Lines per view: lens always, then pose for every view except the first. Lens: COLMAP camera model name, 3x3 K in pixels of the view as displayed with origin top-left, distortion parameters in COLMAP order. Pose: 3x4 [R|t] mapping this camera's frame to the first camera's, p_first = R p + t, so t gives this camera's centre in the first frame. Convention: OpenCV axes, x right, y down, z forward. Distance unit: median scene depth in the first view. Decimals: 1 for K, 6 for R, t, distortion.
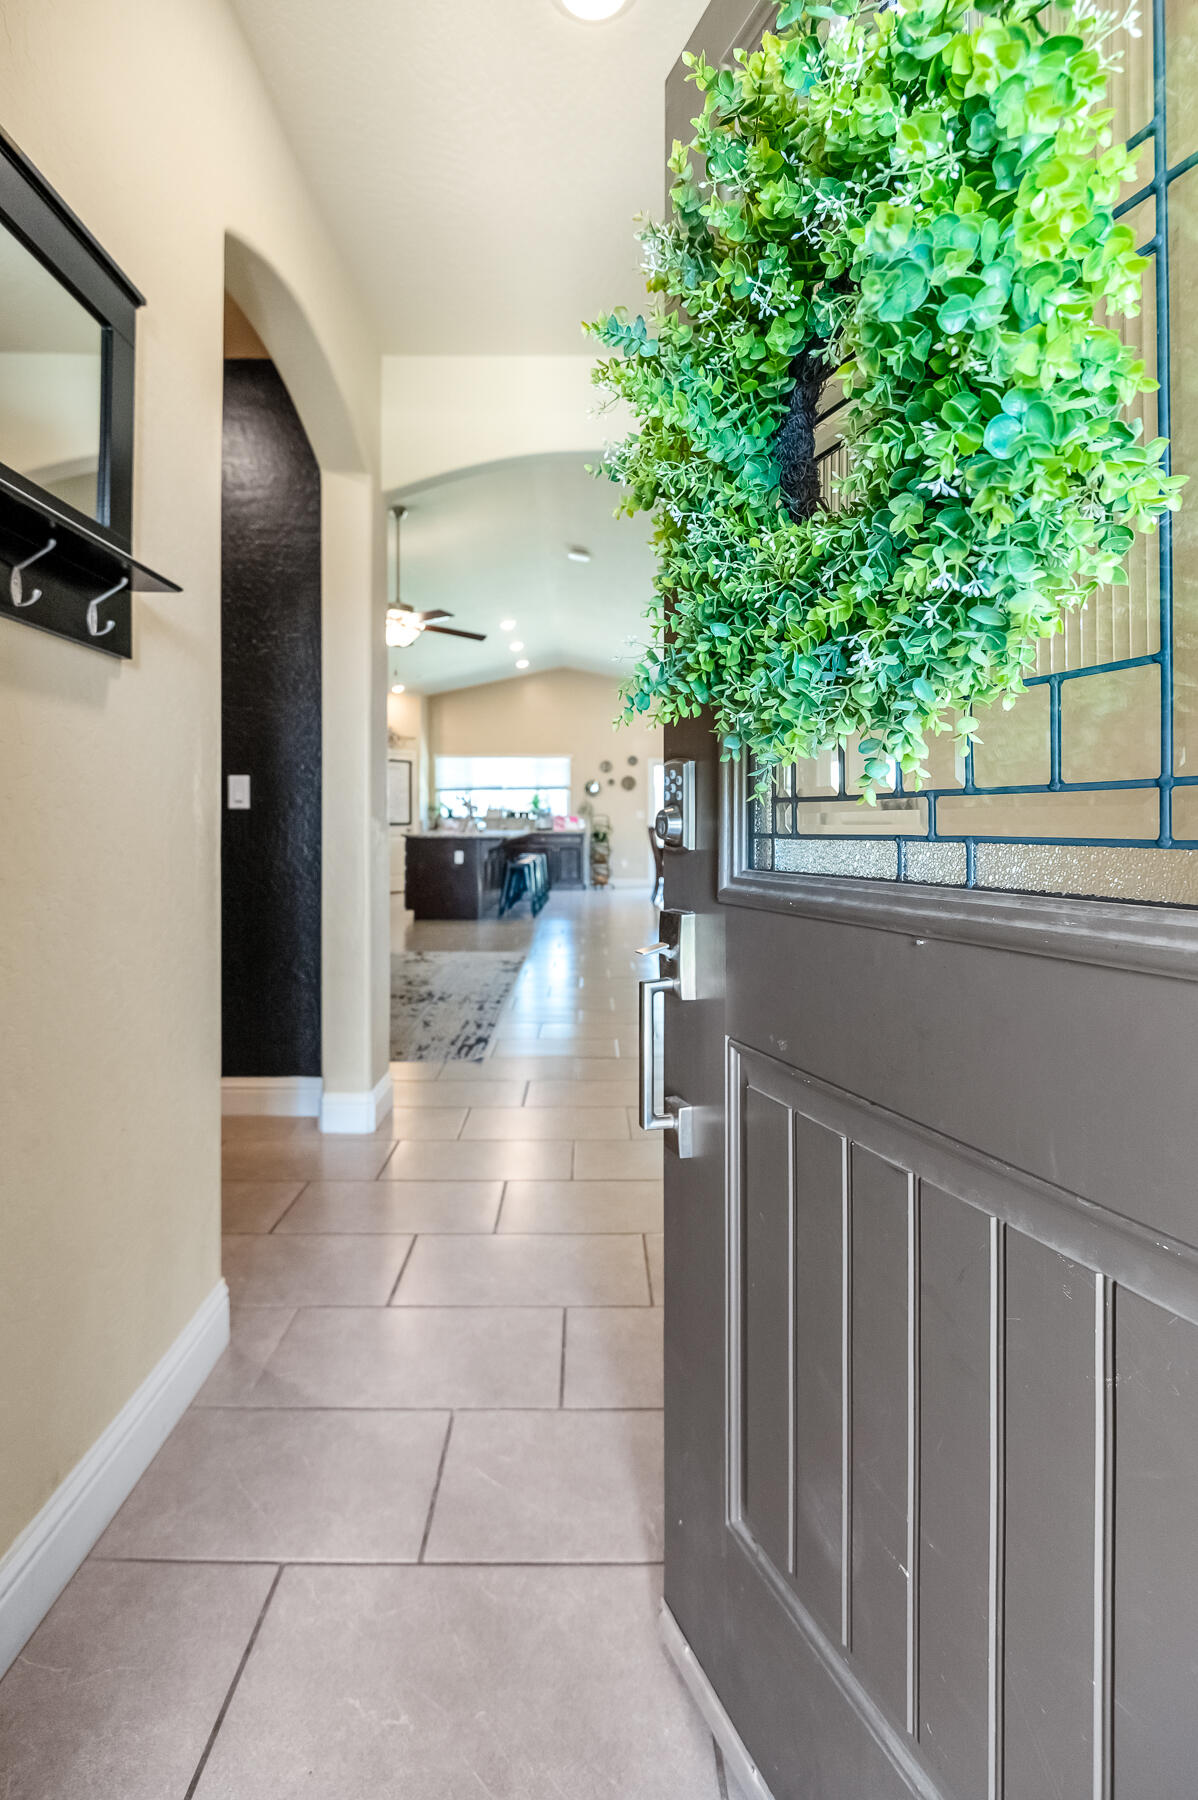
lens RADIAL K [[833.3, 0, 603.6], [0, 833.3, 830.0], [0, 0, 1]] dist [-0.005804, -0.009384]
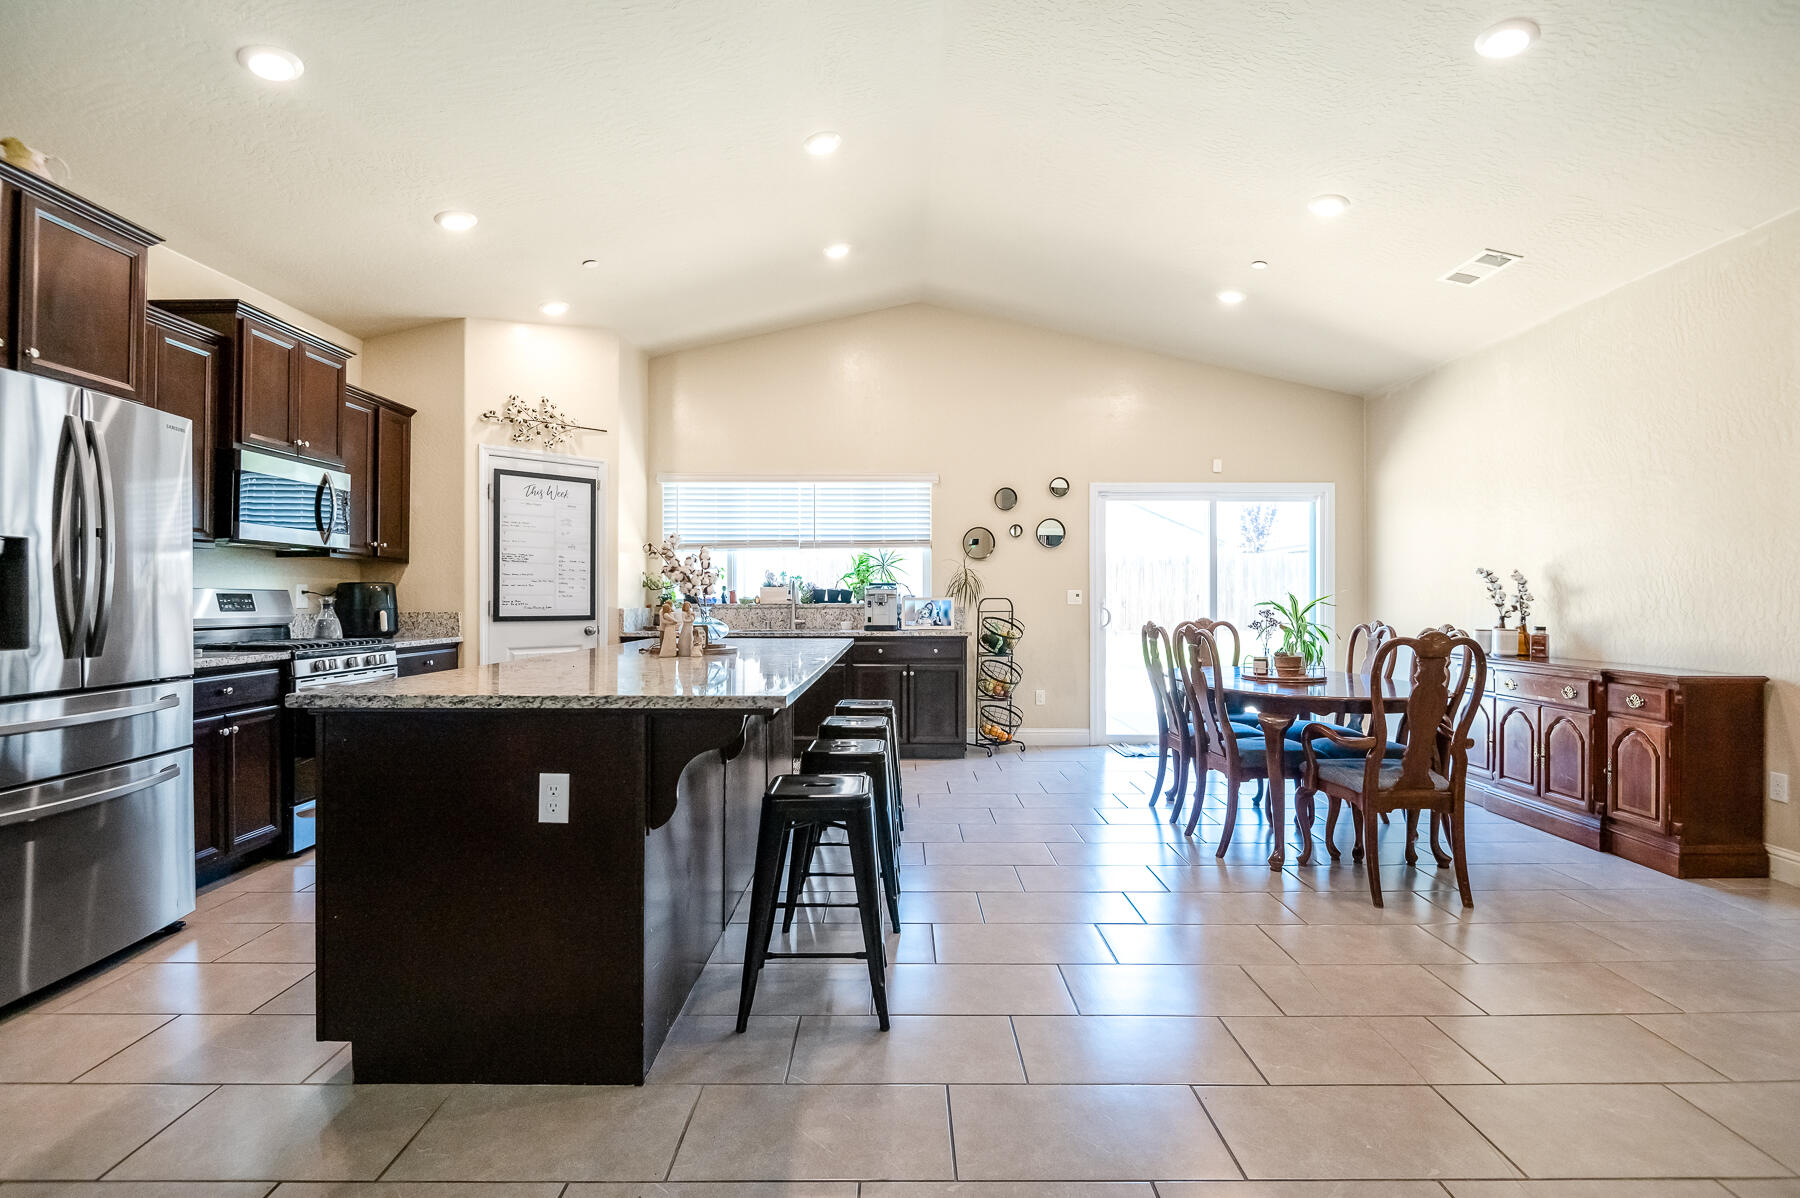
lens RADIAL K [[833.3, 0, 898.3], [0, 833.3, 594.7], [0, 0, 1]] dist [-0.005804, -0.009384]
pose [[0.999802, 0.005749, -0.019061, -0.266331], [-0.006008, 0.999890, -0.013541, -0.064172], [0.018981, 0.013652, 0.999727, 2.639446]]
